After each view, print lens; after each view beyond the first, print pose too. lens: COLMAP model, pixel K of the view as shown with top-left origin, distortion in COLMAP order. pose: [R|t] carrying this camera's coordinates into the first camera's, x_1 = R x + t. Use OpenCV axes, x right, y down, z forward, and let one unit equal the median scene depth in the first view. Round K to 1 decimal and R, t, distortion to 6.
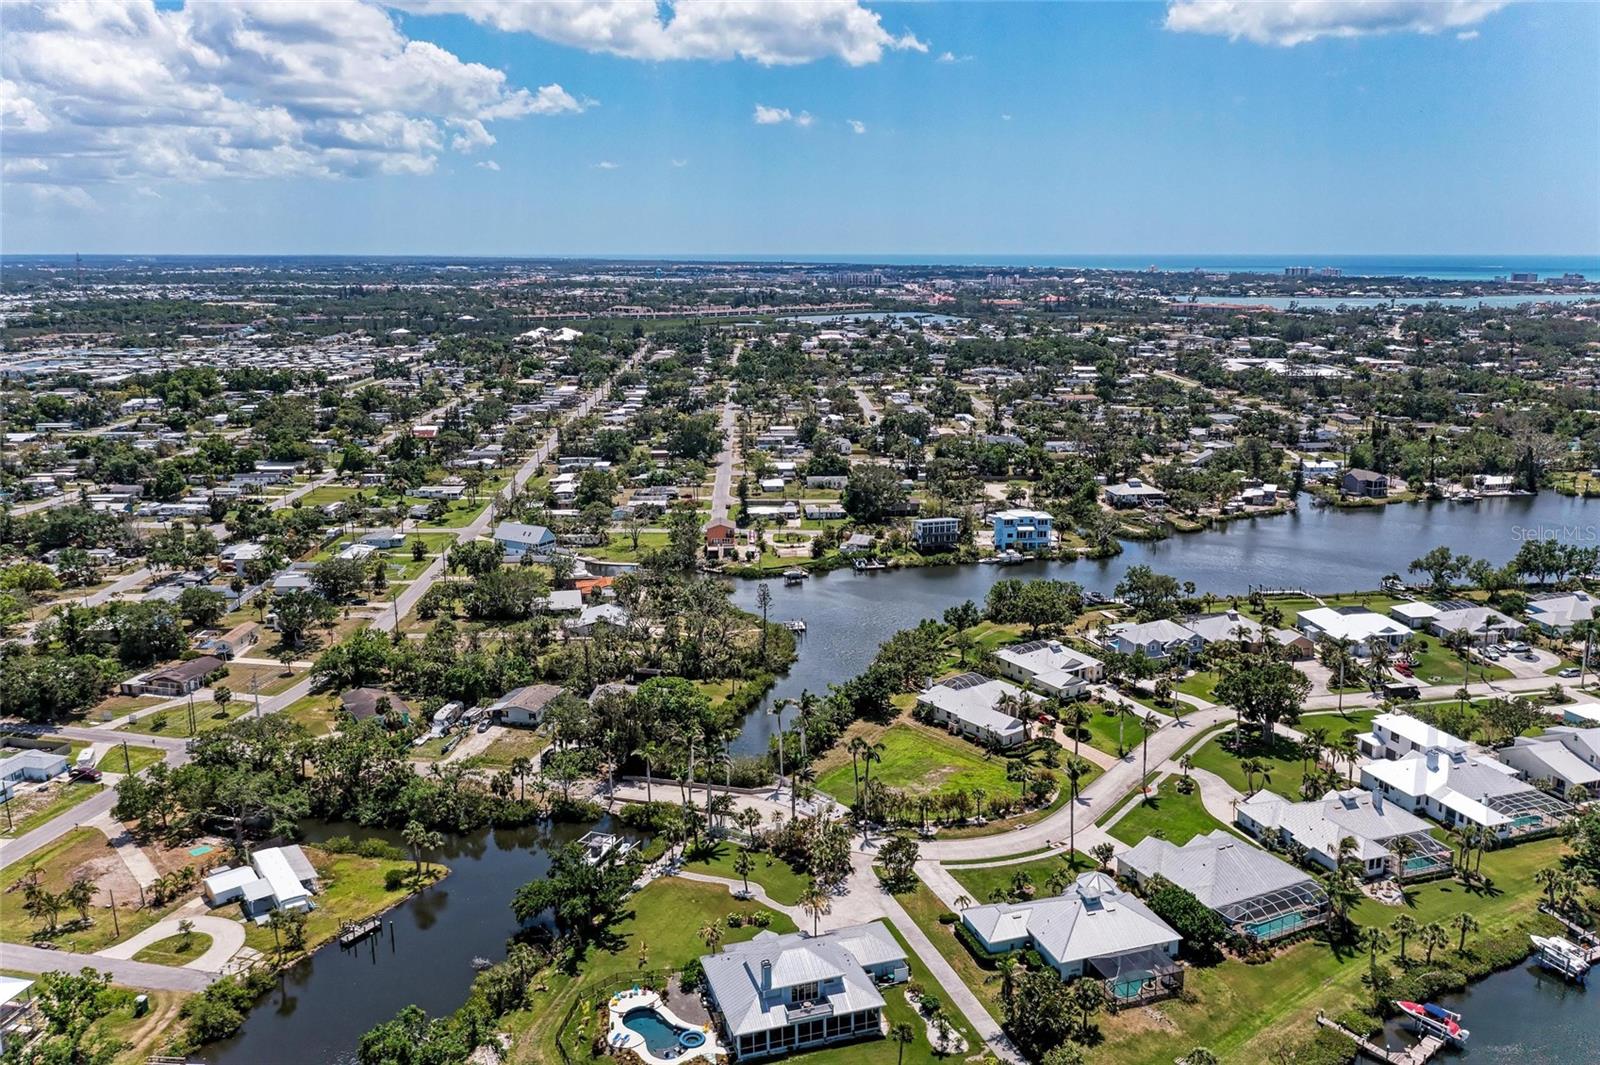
lens RADIAL K [[1288.8, 0, 802.0], [0, 1288.8, 448.6], [0, 0, 1]] dist [-0.006185, -0.005352]
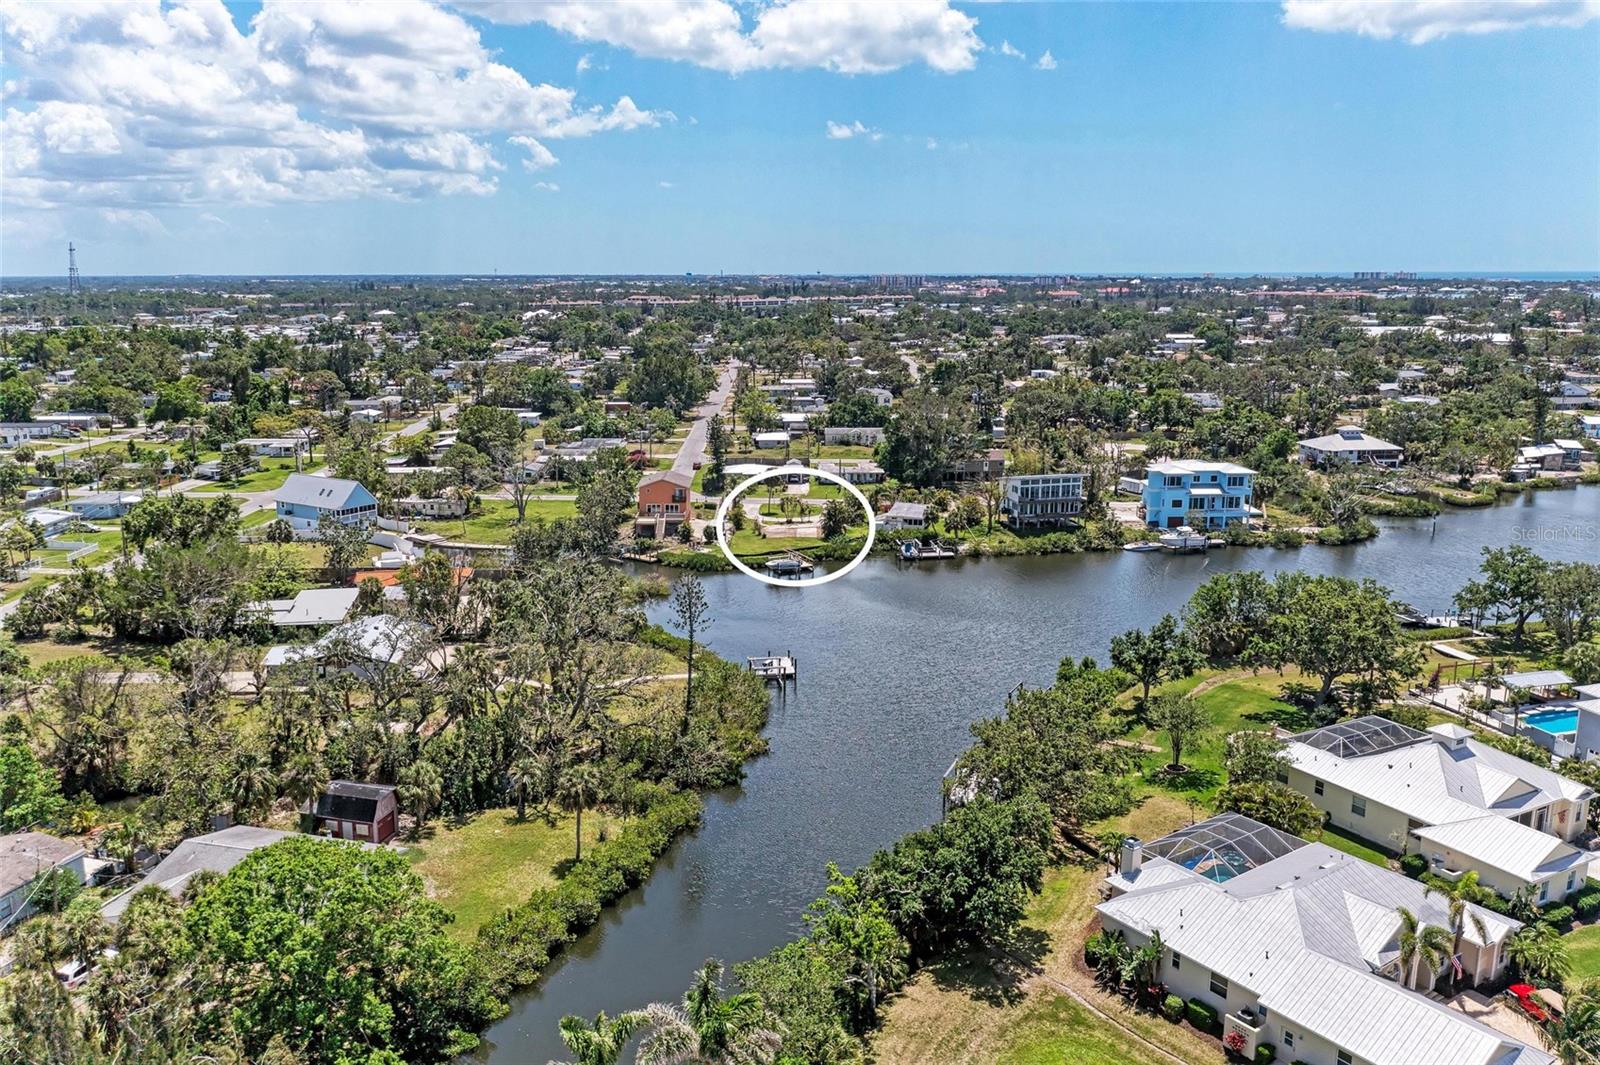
lens RADIAL K [[1295.3, 0, 800.0], [0, 1295.3, 532.5], [0, 0, 1]] dist [-0.006979, 0.002390]
pose [[0.999530, 0.009553, -0.029132, 0.014047], [-0.008064, 0.998676, 0.050798, 0.052535], [0.029579, -0.050540, 0.998284, 0.431107]]
